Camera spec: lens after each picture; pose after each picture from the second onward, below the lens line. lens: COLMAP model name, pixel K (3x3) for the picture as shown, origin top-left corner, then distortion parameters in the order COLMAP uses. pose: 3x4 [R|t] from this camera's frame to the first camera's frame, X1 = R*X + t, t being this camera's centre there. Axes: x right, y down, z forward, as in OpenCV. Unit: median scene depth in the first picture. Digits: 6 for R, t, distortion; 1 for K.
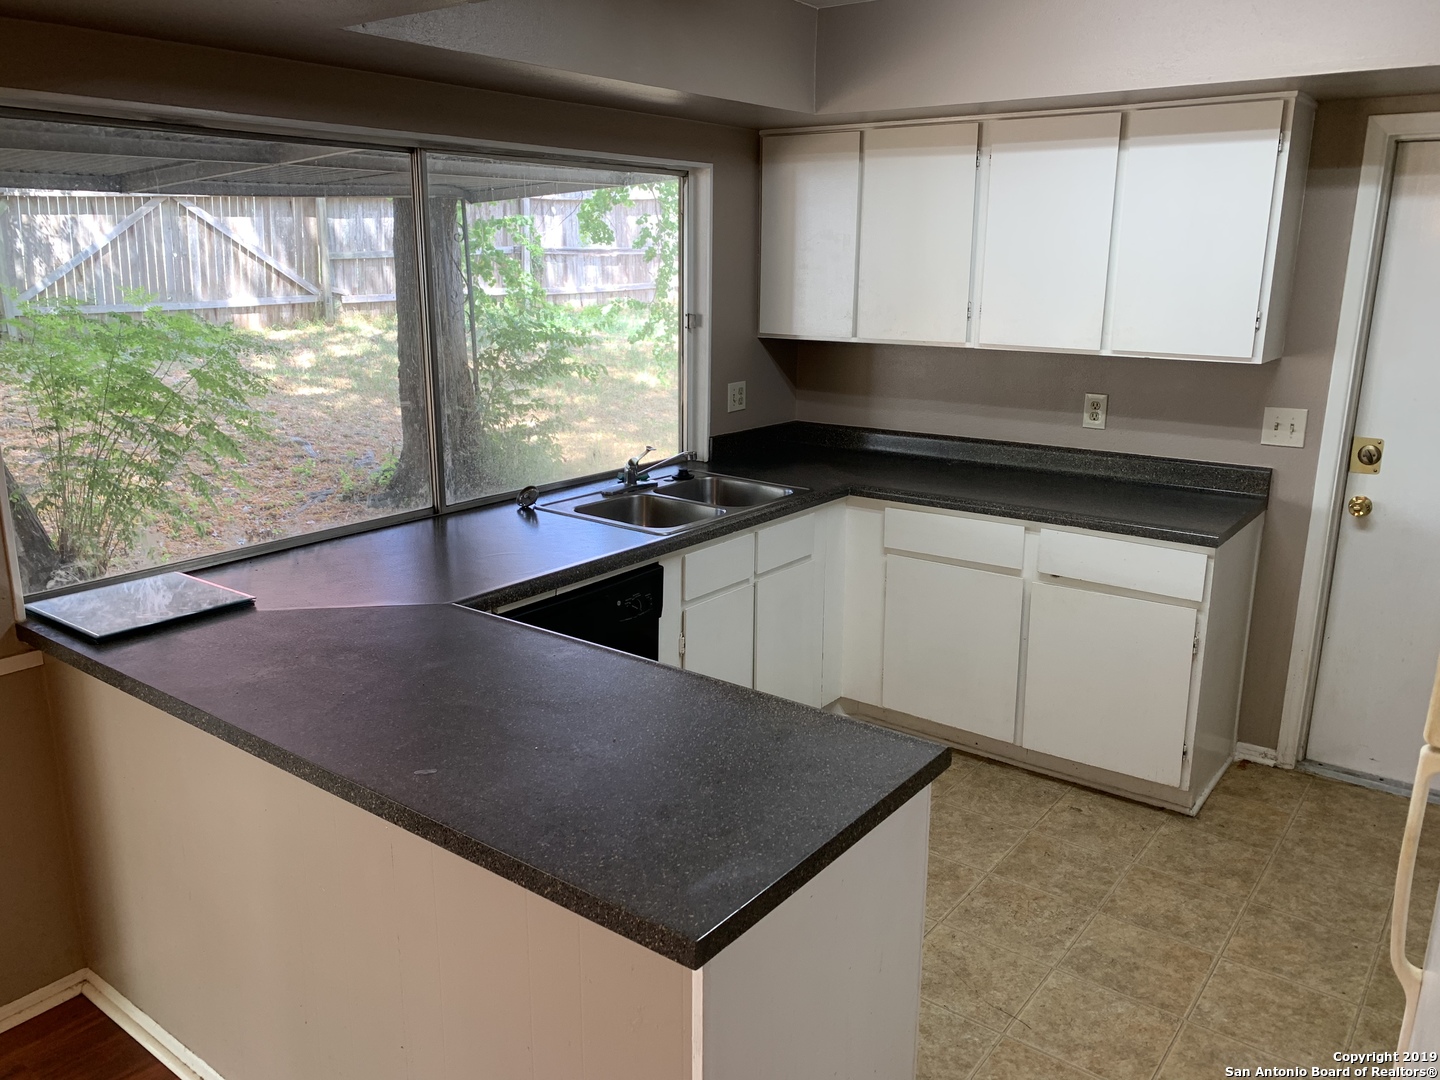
lens RADIAL K [[1103.0, 0, 720.0], [0, 1103.0, 540.0], [0, 0, 1]] dist [0.014809, -0.005333]
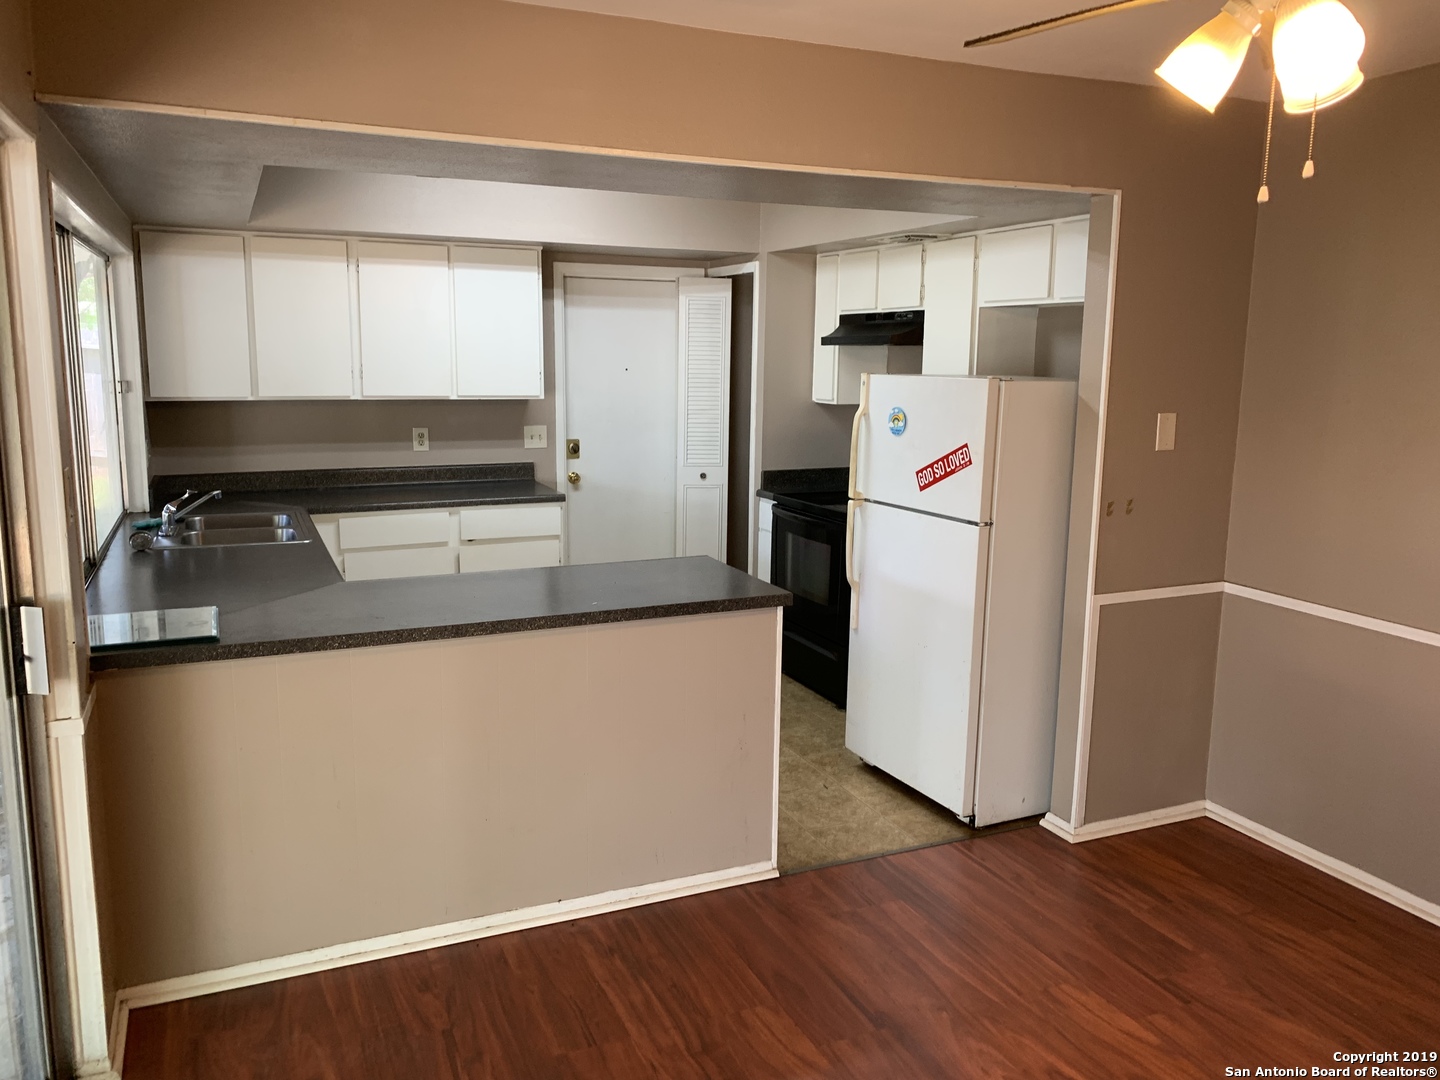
lens RADIAL K [[1103.0, 0, 720.0], [0, 1103.0, 540.0], [0, 0, 1]] dist [0.014809, -0.005333]
pose [[0.484244, -0.145852, 0.862691, -0.774287], [0.210867, 0.976398, 0.046713, 0.029905], [-0.849143, 0.159293, 0.503570, -0.057438]]
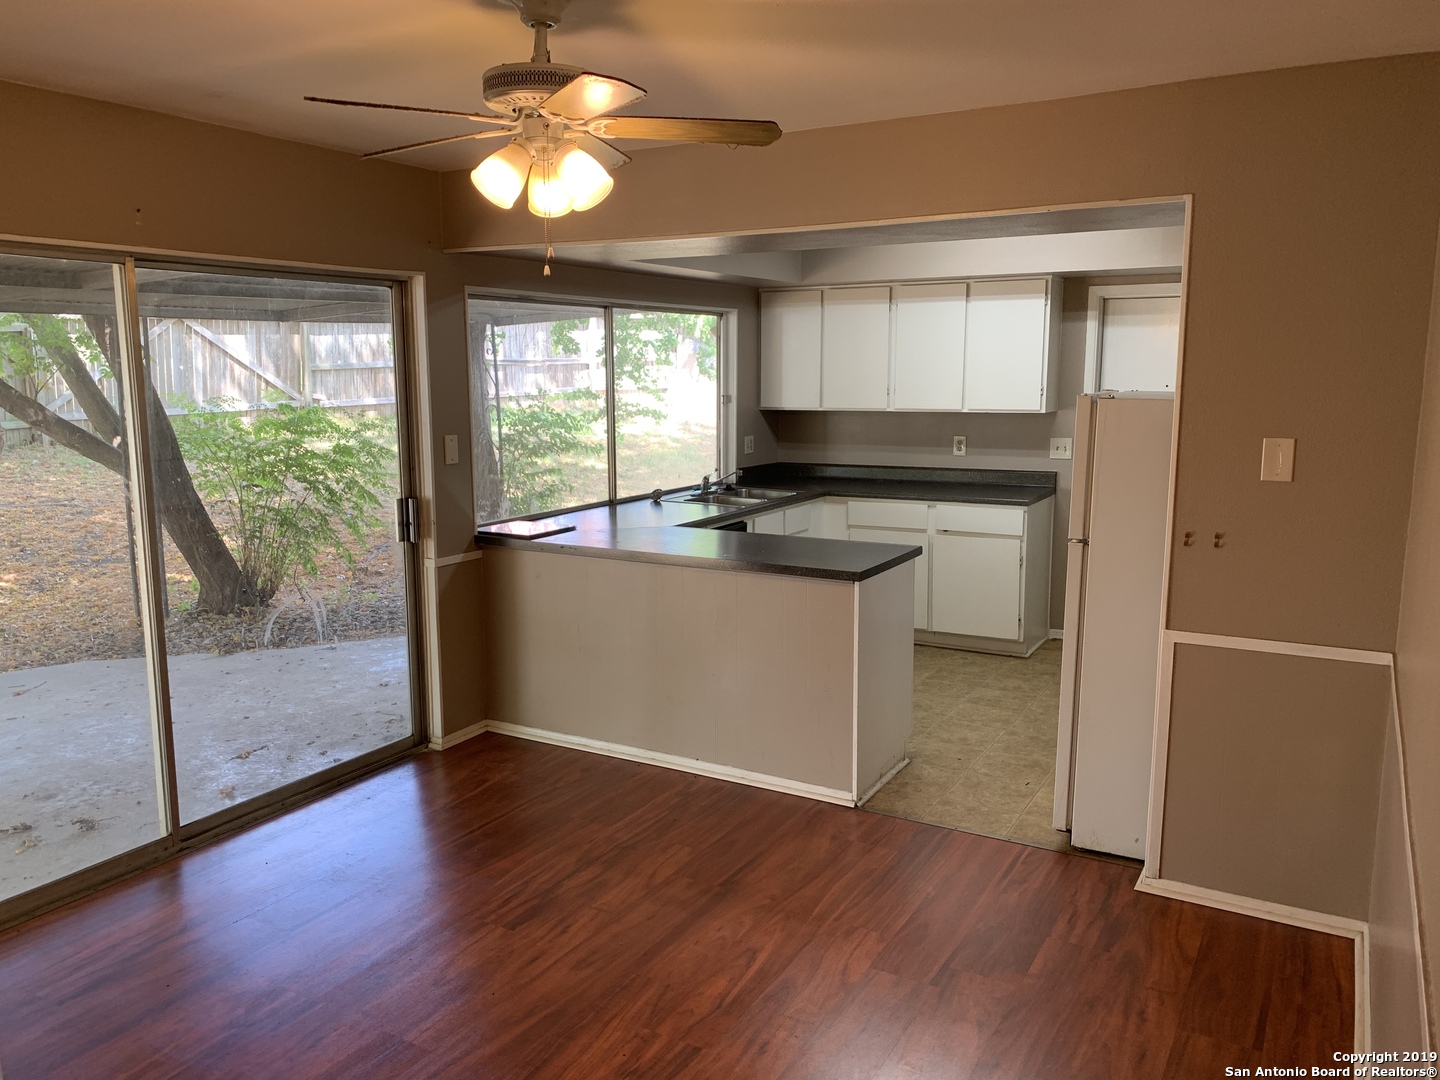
lens RADIAL K [[1097.8, 0, 720.0], [0, 1097.8, 540.0], [0, 0, 1]] dist [0.090831, -0.145218]
pose [[0.991683, -0.029361, 0.125311, -0.269966], [0.041230, 0.994794, -0.093197, 0.184996], [-0.121922, 0.097588, 0.987730, -0.688184]]
